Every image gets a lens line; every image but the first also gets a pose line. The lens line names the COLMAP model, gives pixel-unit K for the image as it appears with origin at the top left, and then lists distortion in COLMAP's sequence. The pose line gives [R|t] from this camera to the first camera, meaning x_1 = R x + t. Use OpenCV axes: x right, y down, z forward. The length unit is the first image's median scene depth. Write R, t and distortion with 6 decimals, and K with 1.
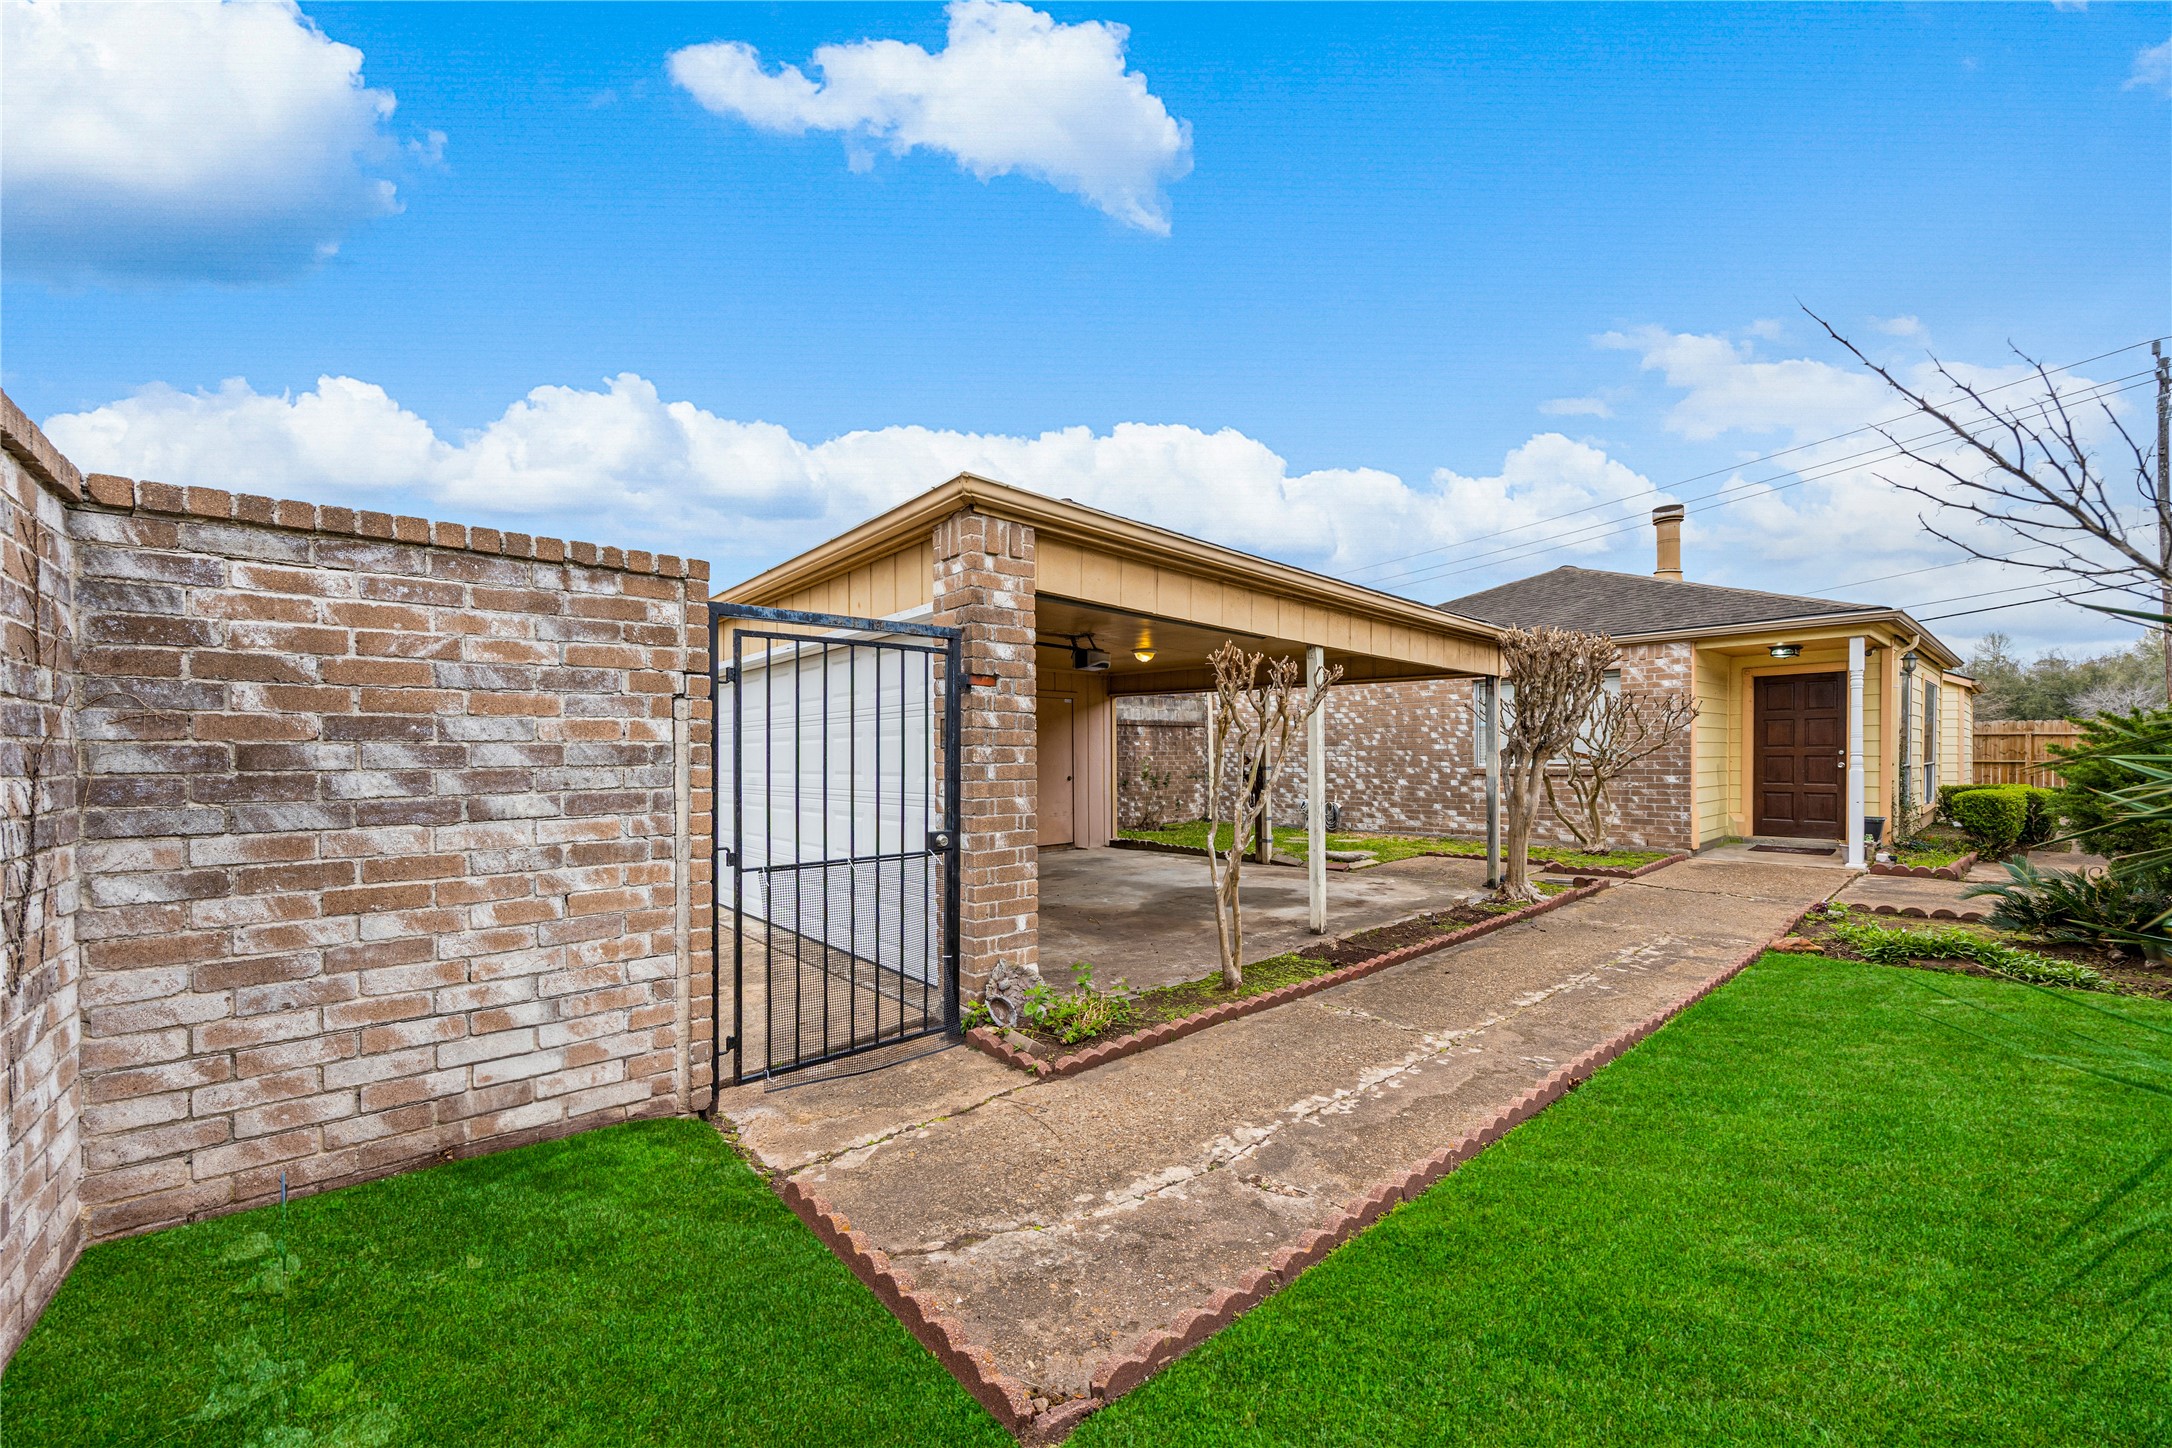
lens RADIAL K [[815.9, 0, 1084.0], [0, 815.9, 750.7], [0, 0, 1]] dist [-0.000697, -0.000089]
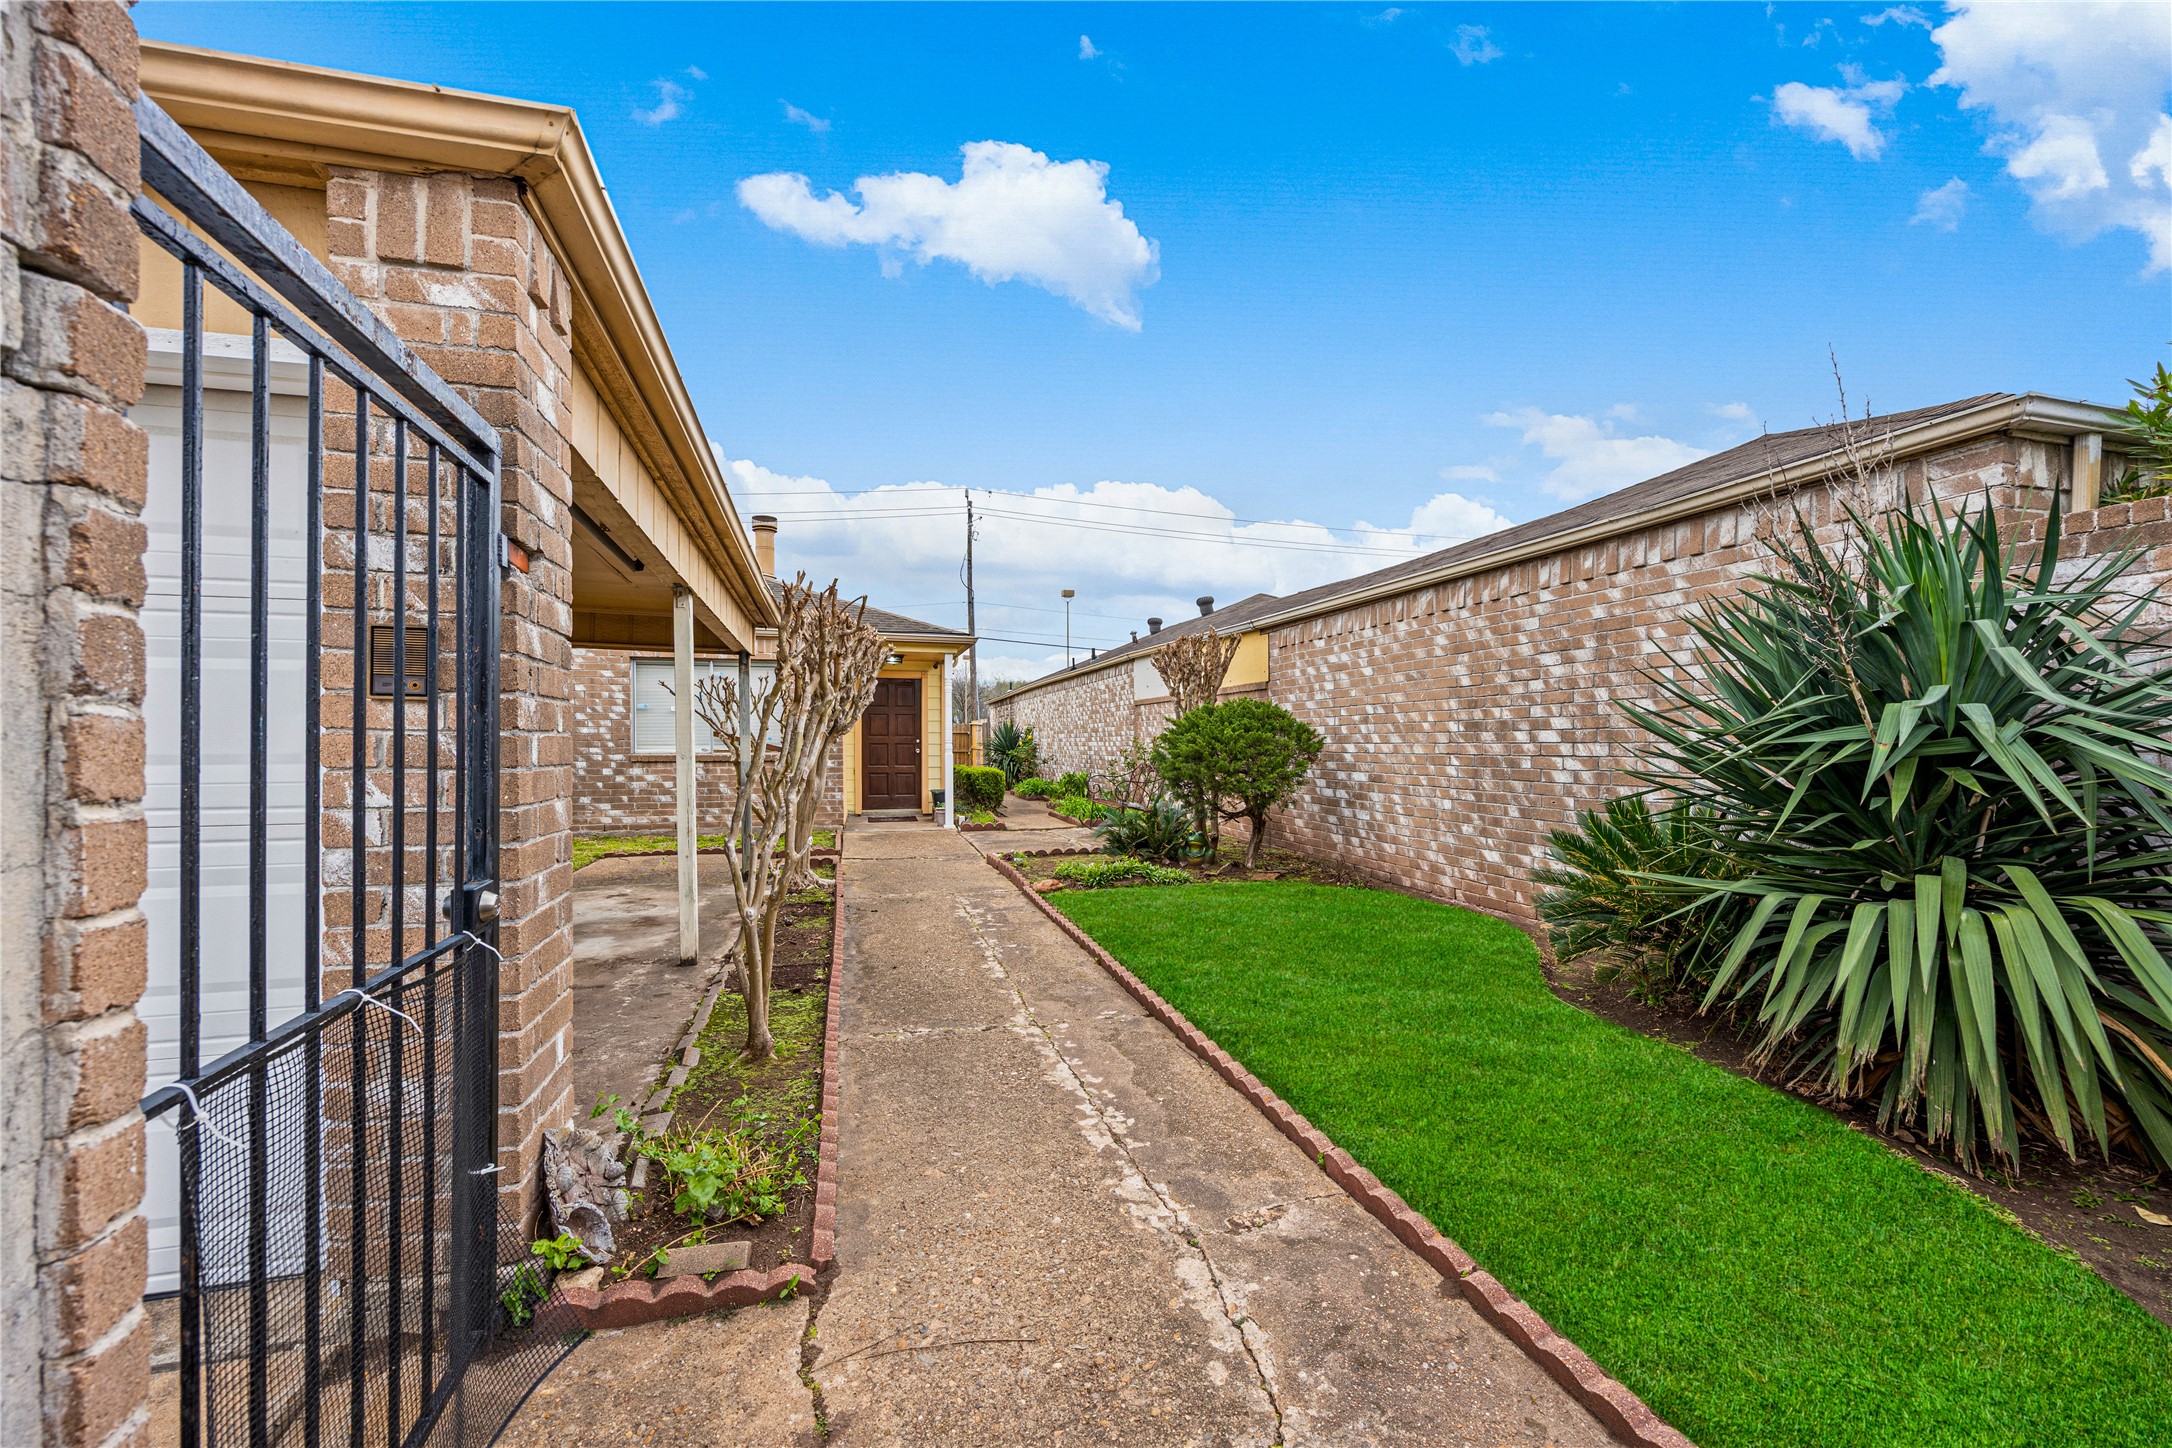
lens RADIAL K [[836.3, 0, 1086.0], [0, 836.3, 724.0], [0, 0, 1]] dist [-0.000668, -0.000073]
pose [[0.432398, 0.029932, 0.901186, -0.322060], [-0.012014, 0.999551, -0.027435, 0.016581], [-0.901603, 0.001036, 0.432563, 0.377199]]
